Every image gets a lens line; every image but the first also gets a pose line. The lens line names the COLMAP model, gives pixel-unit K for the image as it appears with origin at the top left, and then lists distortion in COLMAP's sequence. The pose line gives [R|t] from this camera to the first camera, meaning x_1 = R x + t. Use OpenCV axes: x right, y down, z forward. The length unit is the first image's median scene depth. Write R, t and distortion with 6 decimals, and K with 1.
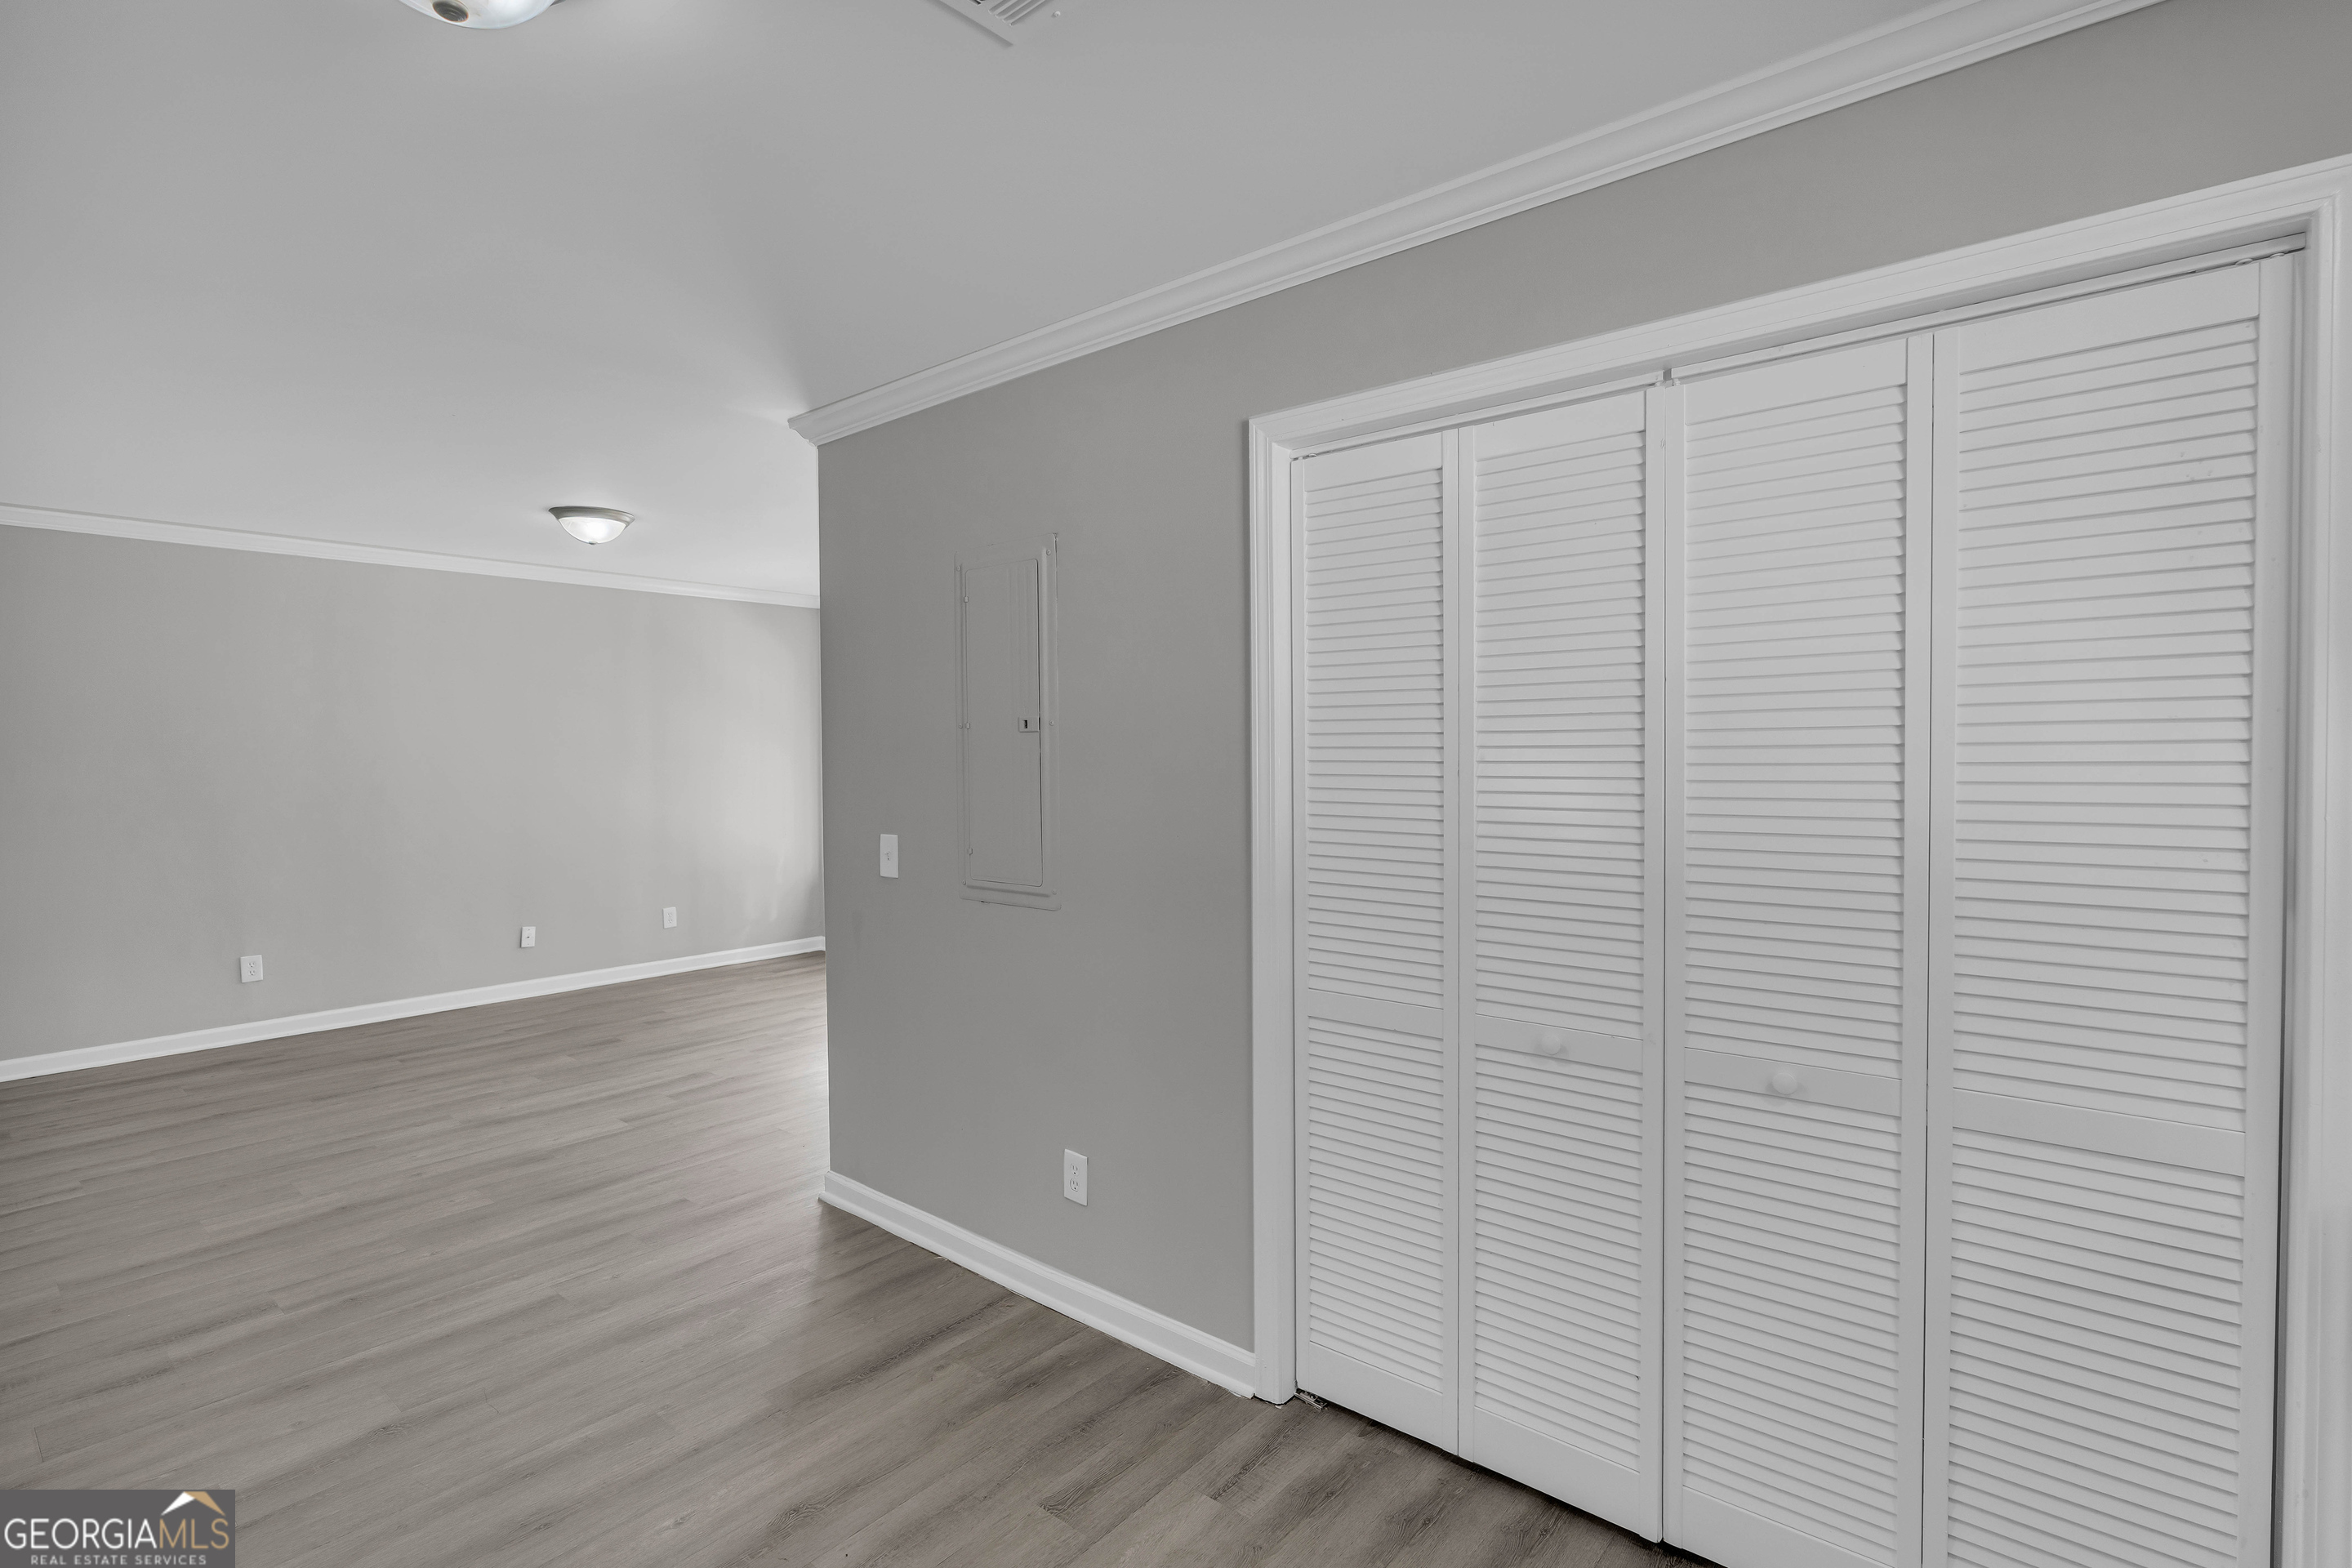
lens RADIAL K [[1099.2, 0, 1183.8], [0, 1099.2, 784.1], [0, 0, 1]] dist [-0.009203, 0.004340]
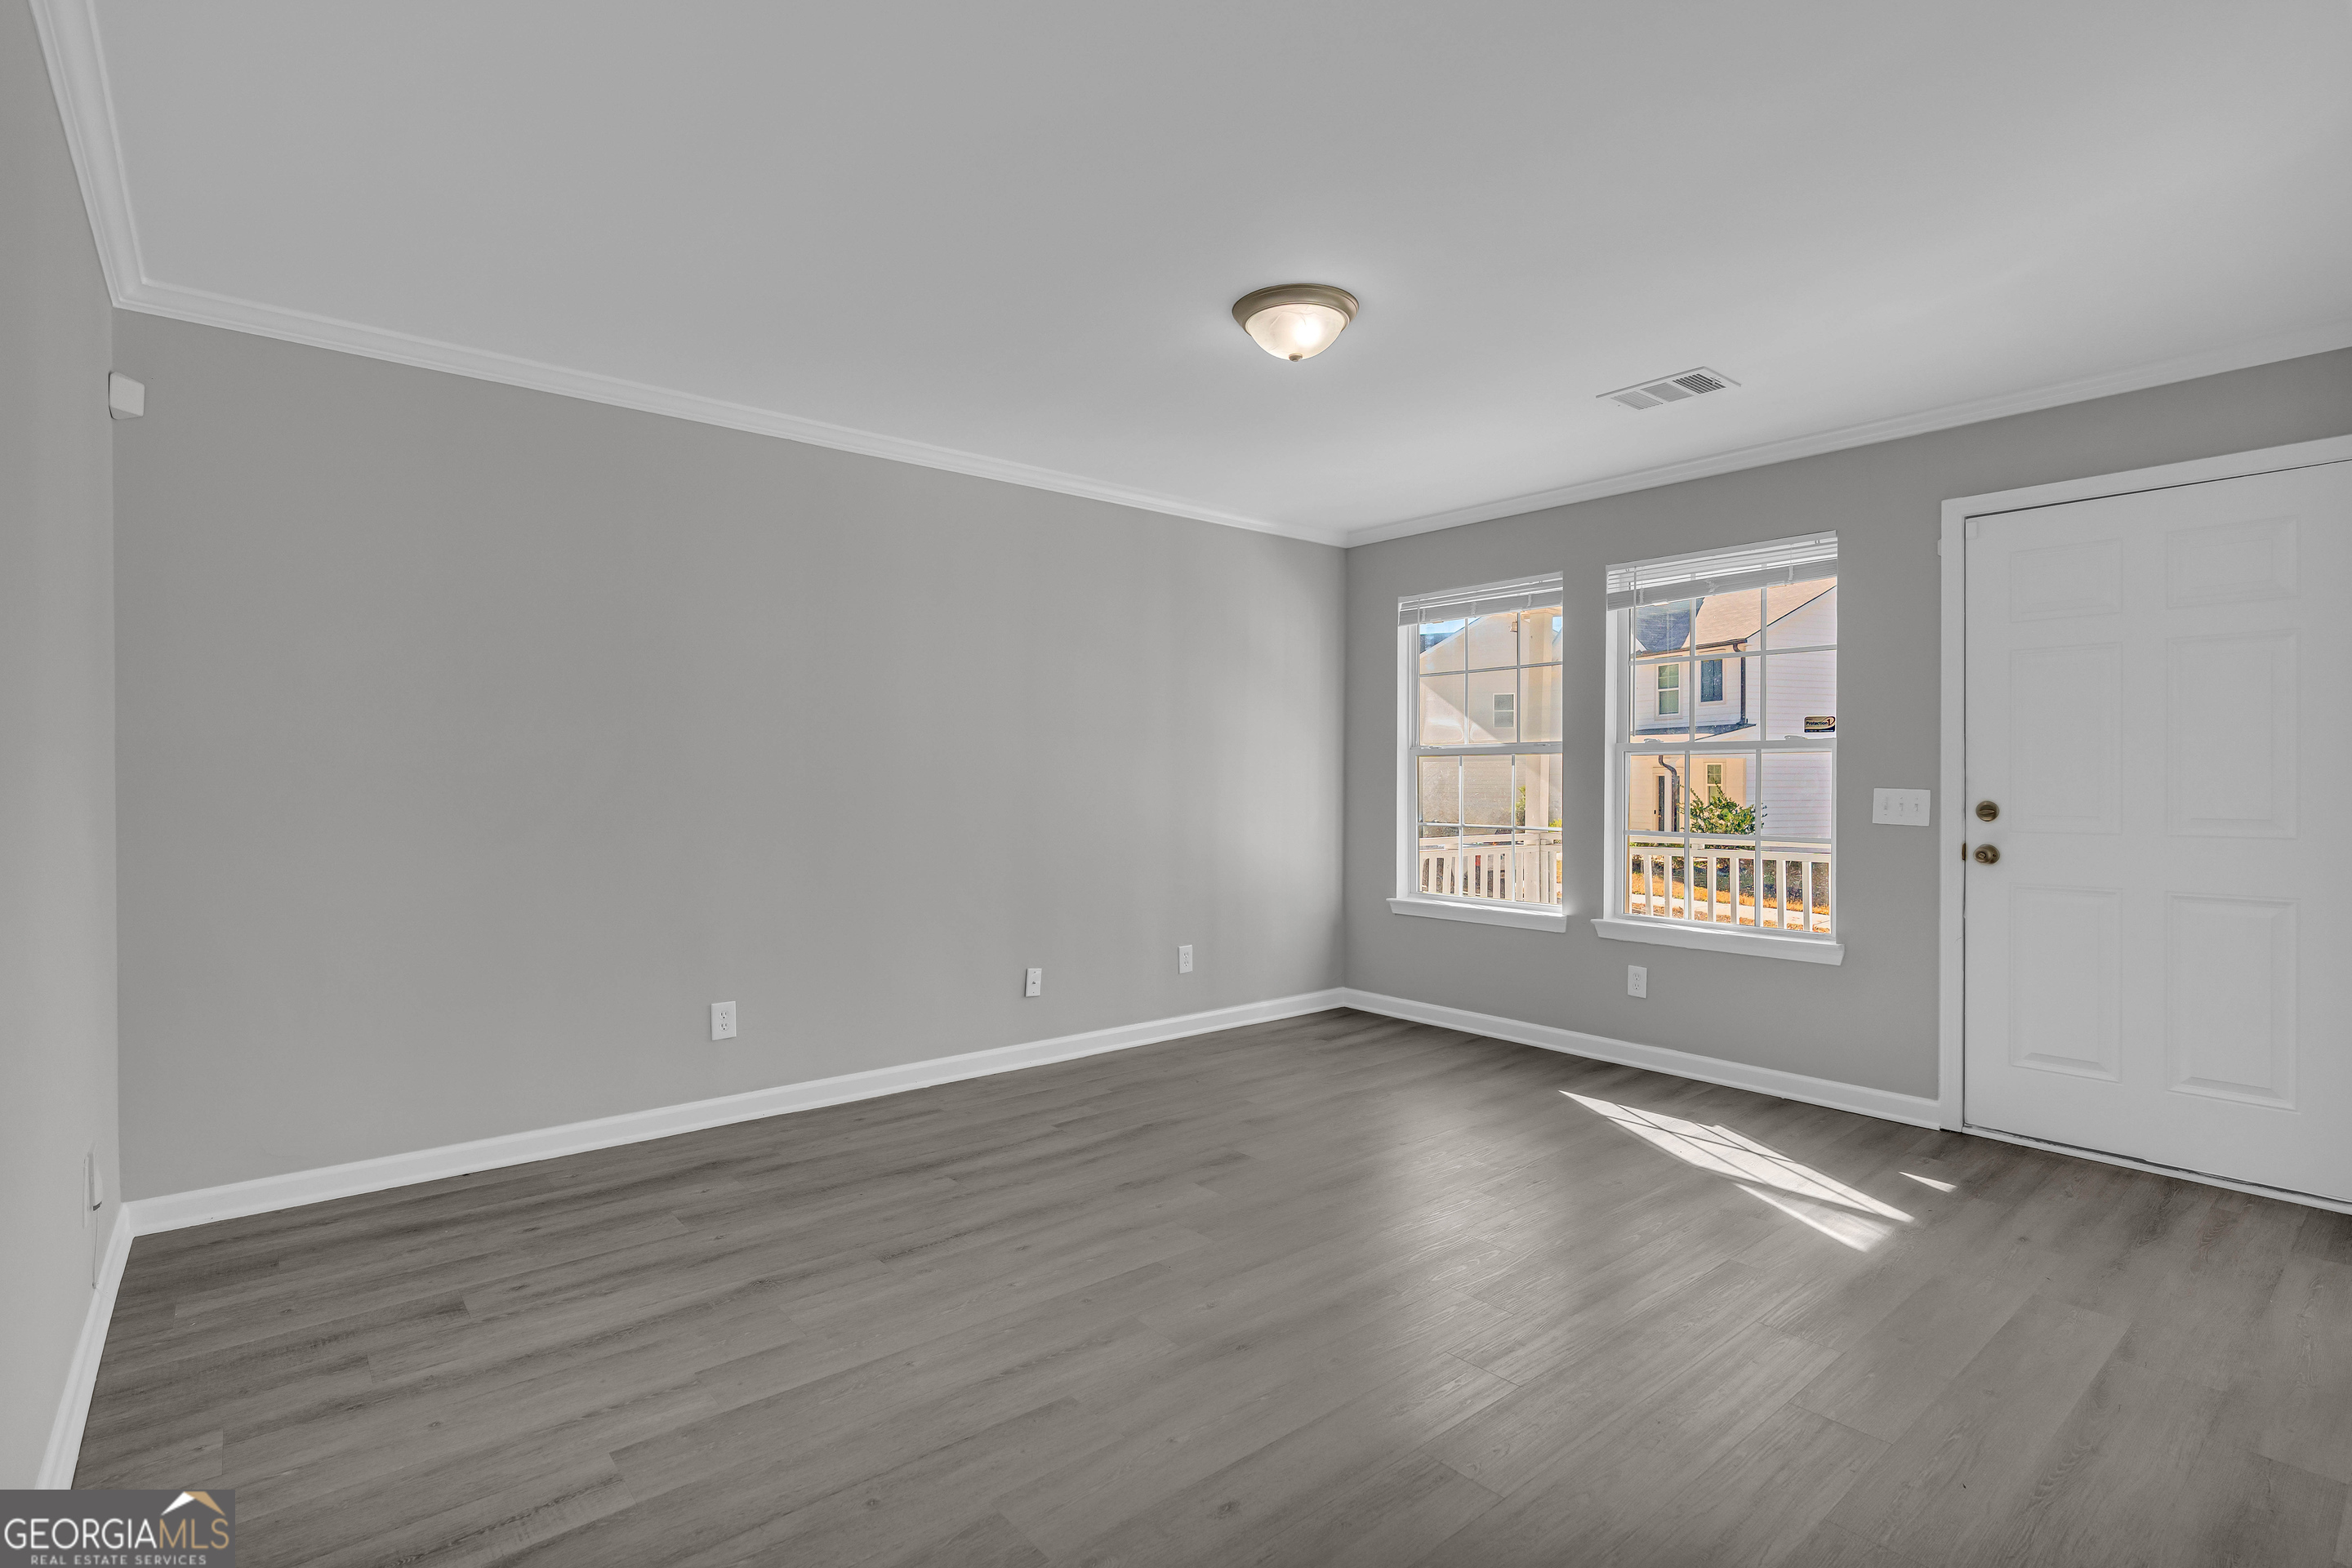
lens RADIAL K [[1099.2, 0, 1179.1], [0, 1099.2, 776.6], [0, 0, 1]] dist [-0.009203, 0.004340]
pose [[0.986058, 0.007151, -0.166246, -0.453905], [-0.013589, 0.999200, -0.037623, 0.036555], [0.165844, 0.039358, 0.985366, 0.356285]]
